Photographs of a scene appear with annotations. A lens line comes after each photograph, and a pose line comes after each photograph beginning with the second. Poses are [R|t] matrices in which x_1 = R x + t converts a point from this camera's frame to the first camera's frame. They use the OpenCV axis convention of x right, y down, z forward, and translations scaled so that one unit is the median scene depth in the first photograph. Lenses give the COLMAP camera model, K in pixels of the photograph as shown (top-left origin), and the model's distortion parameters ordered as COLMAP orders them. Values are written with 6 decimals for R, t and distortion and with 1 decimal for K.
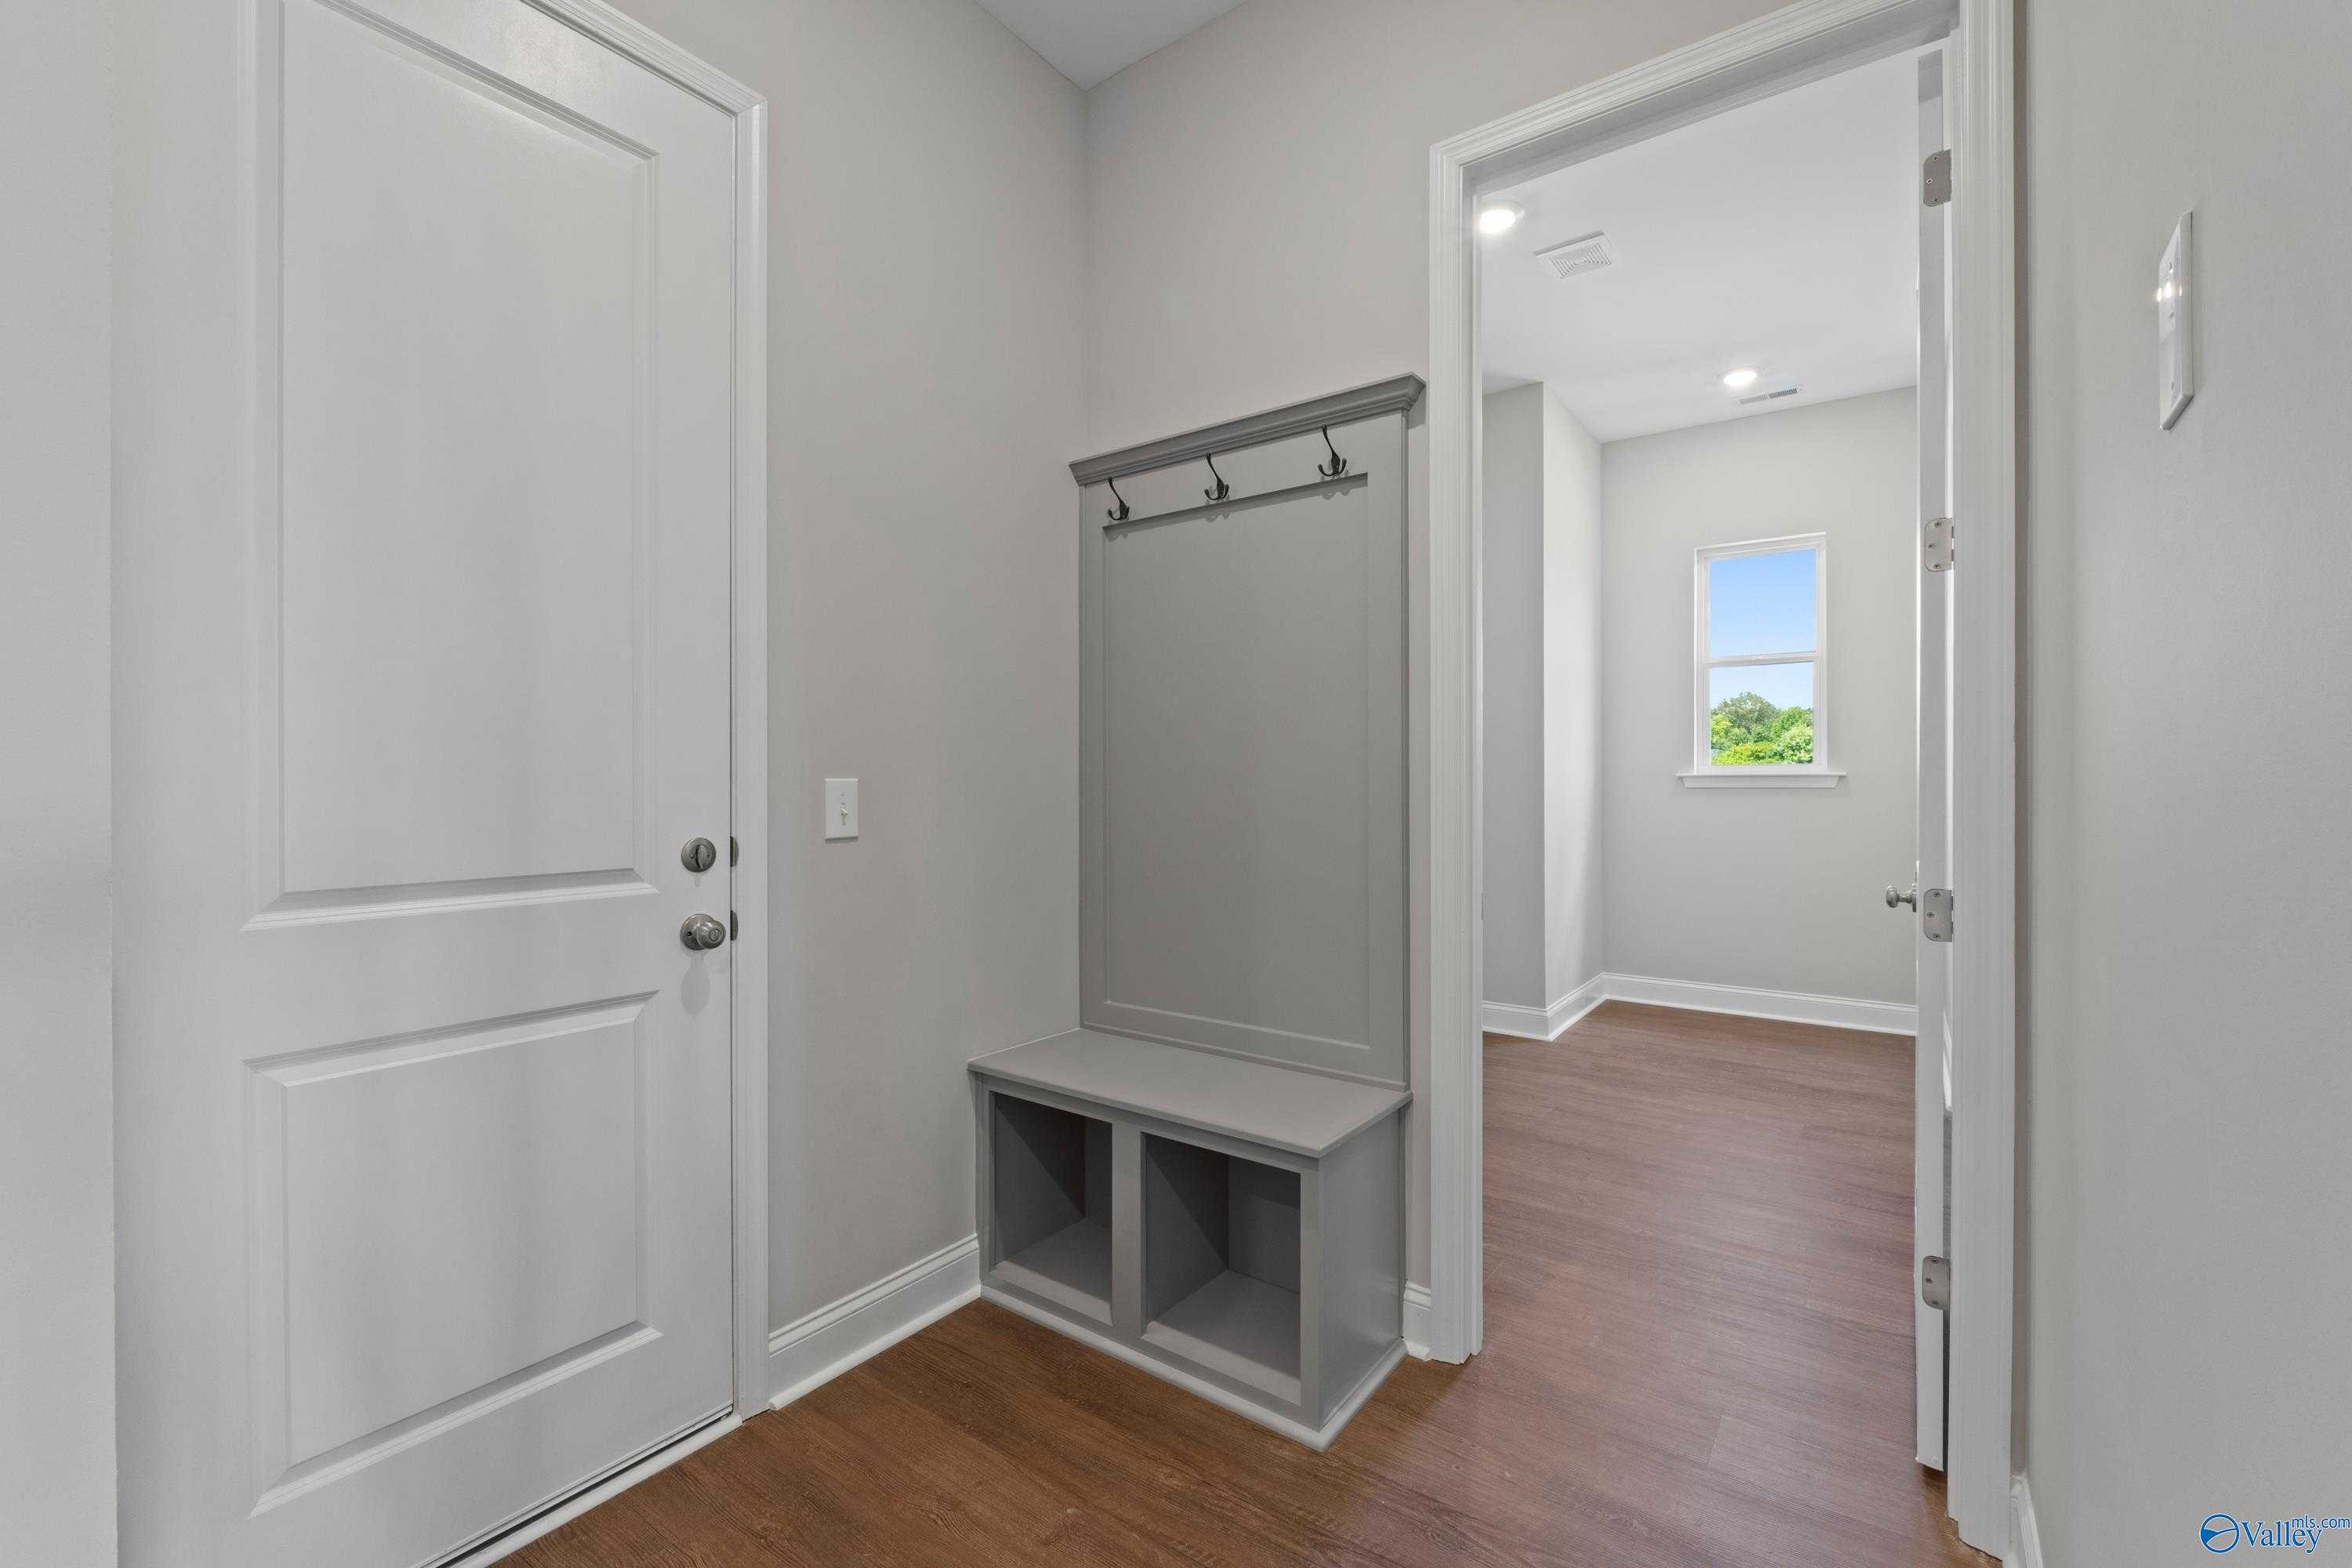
lens RADIAL K [[1002.5, 0, 1174.4], [0, 1002.5, 794.3], [0, 0, 1]] dist [-0.001308, -0.000255]
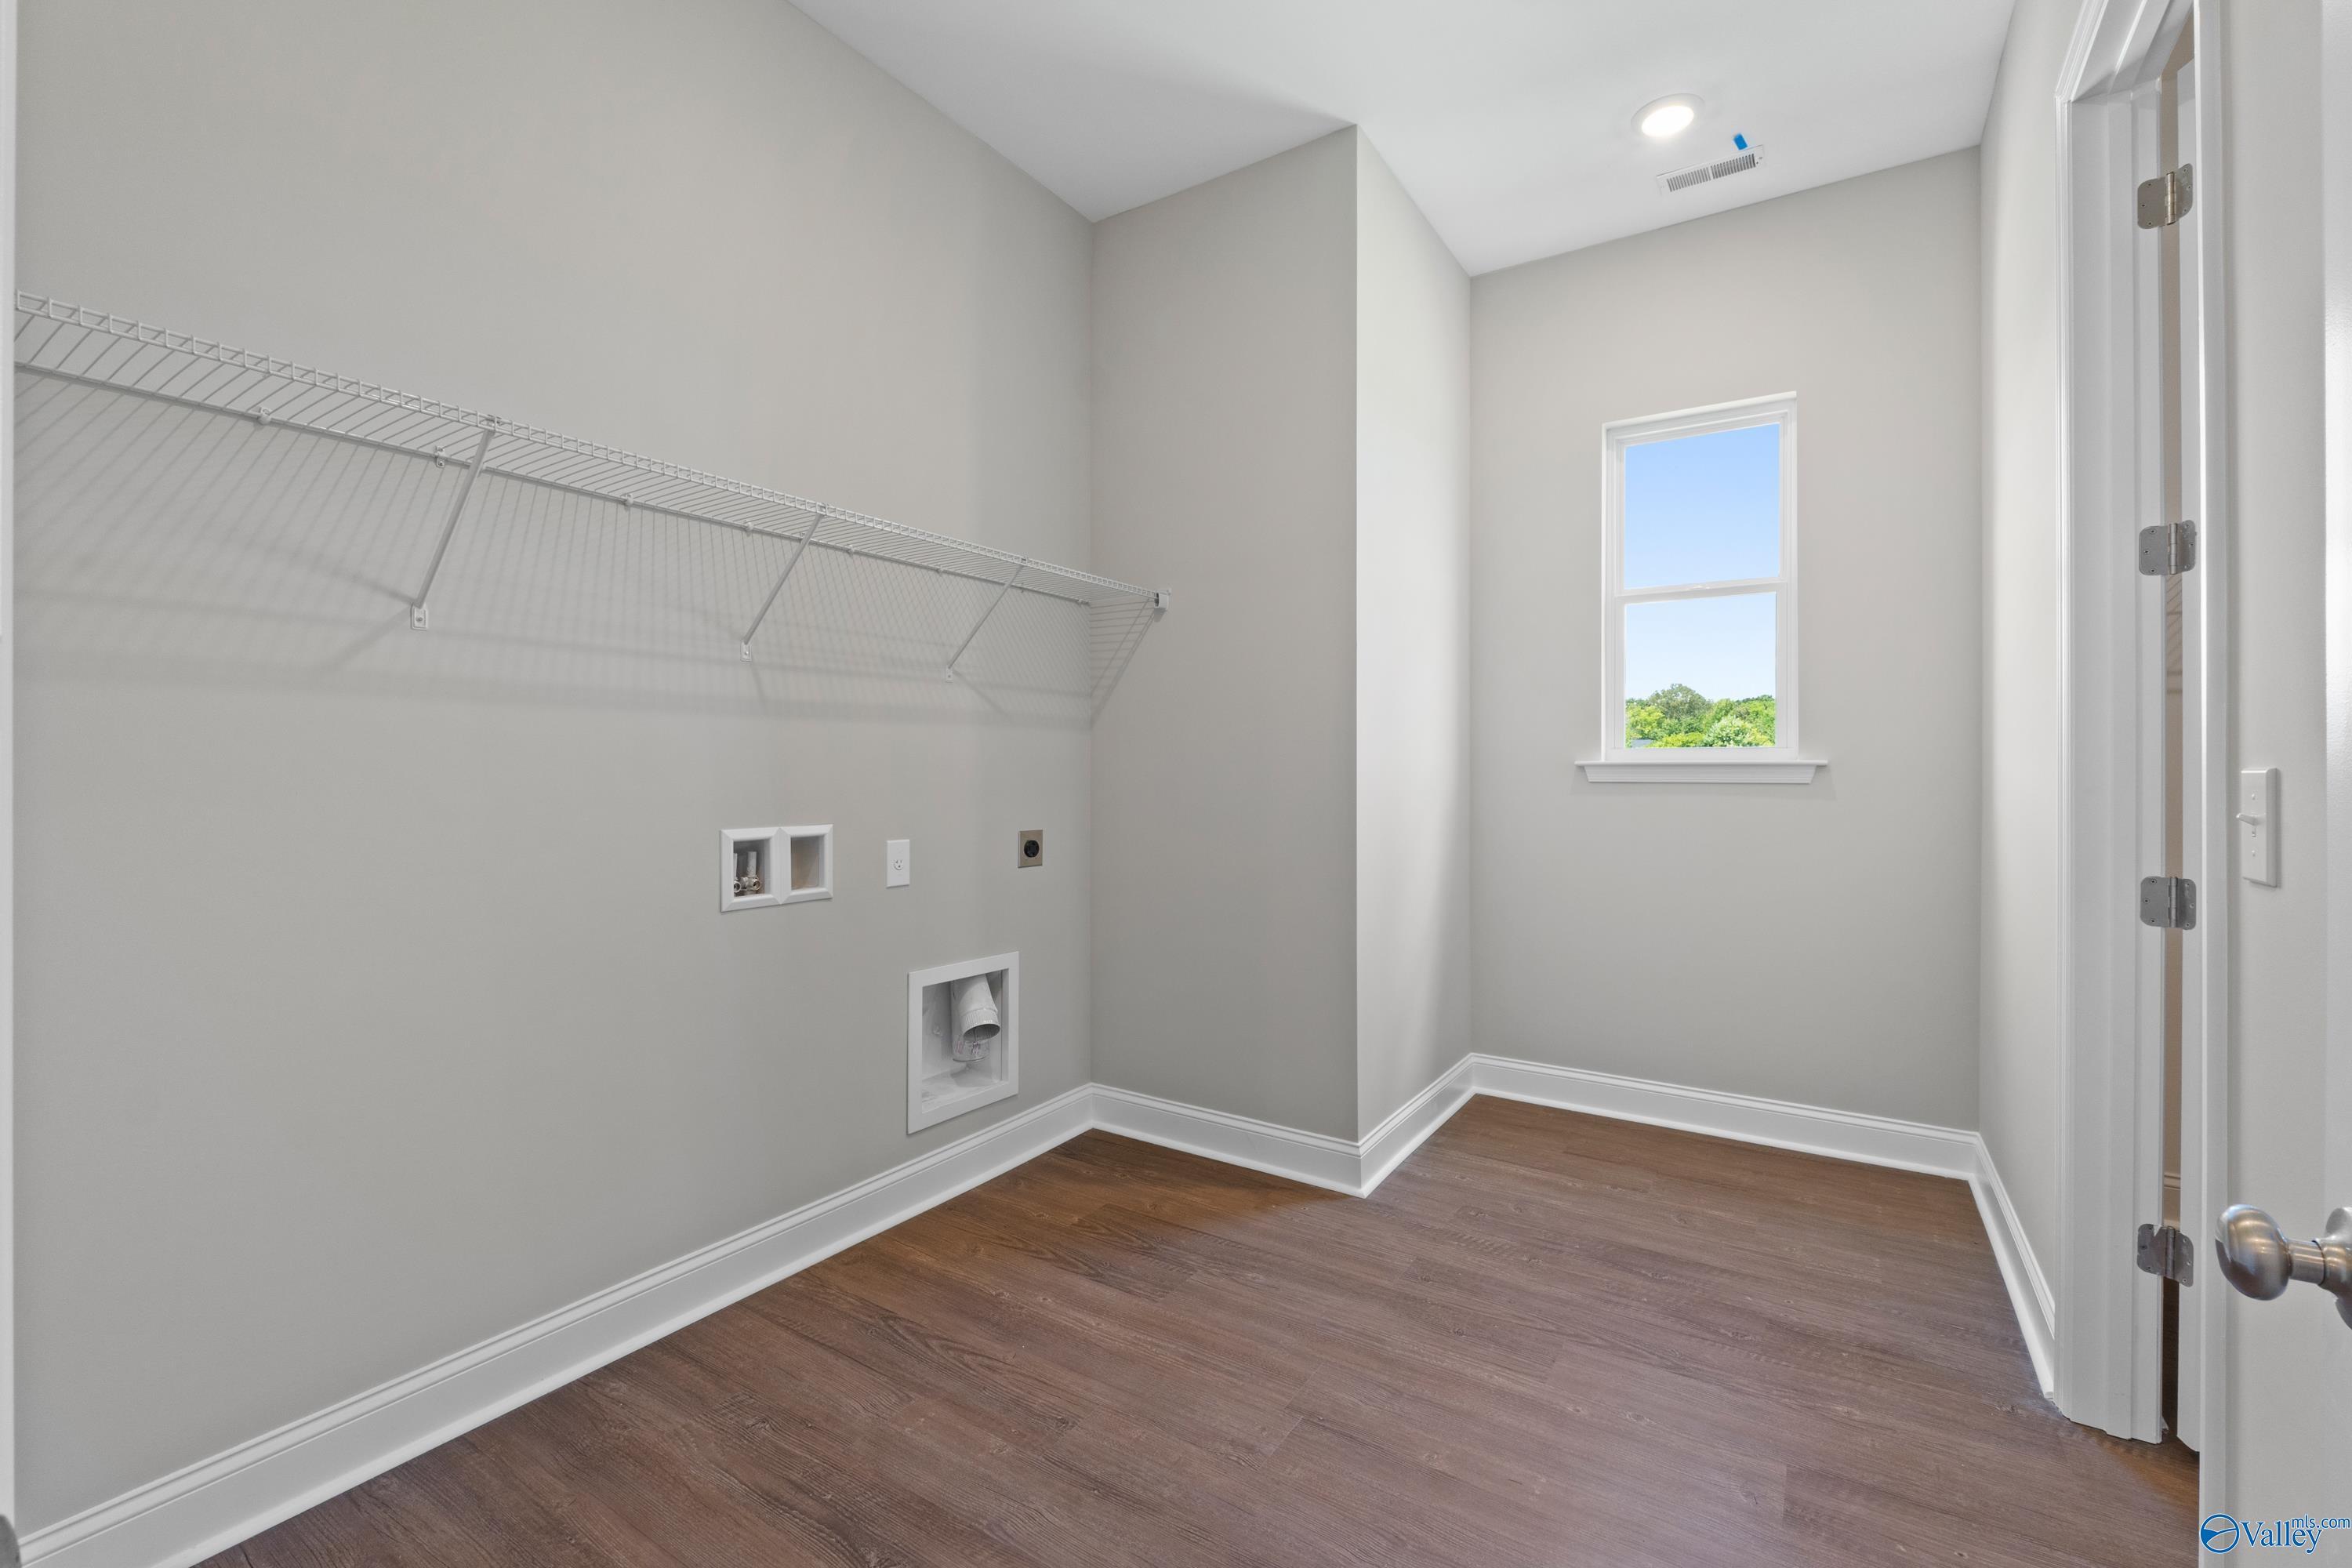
lens RADIAL K [[1002.5, 0, 1172.2], [0, 1002.5, 775.1], [0, 0, 1]] dist [-0.001308, -0.000255]
pose [[0.998668, 0.004965, 0.051367, 0.199467], [-0.004595, 0.999963, -0.007305, -0.004794], [-0.051401, 0.007059, 0.998653, 0.348617]]
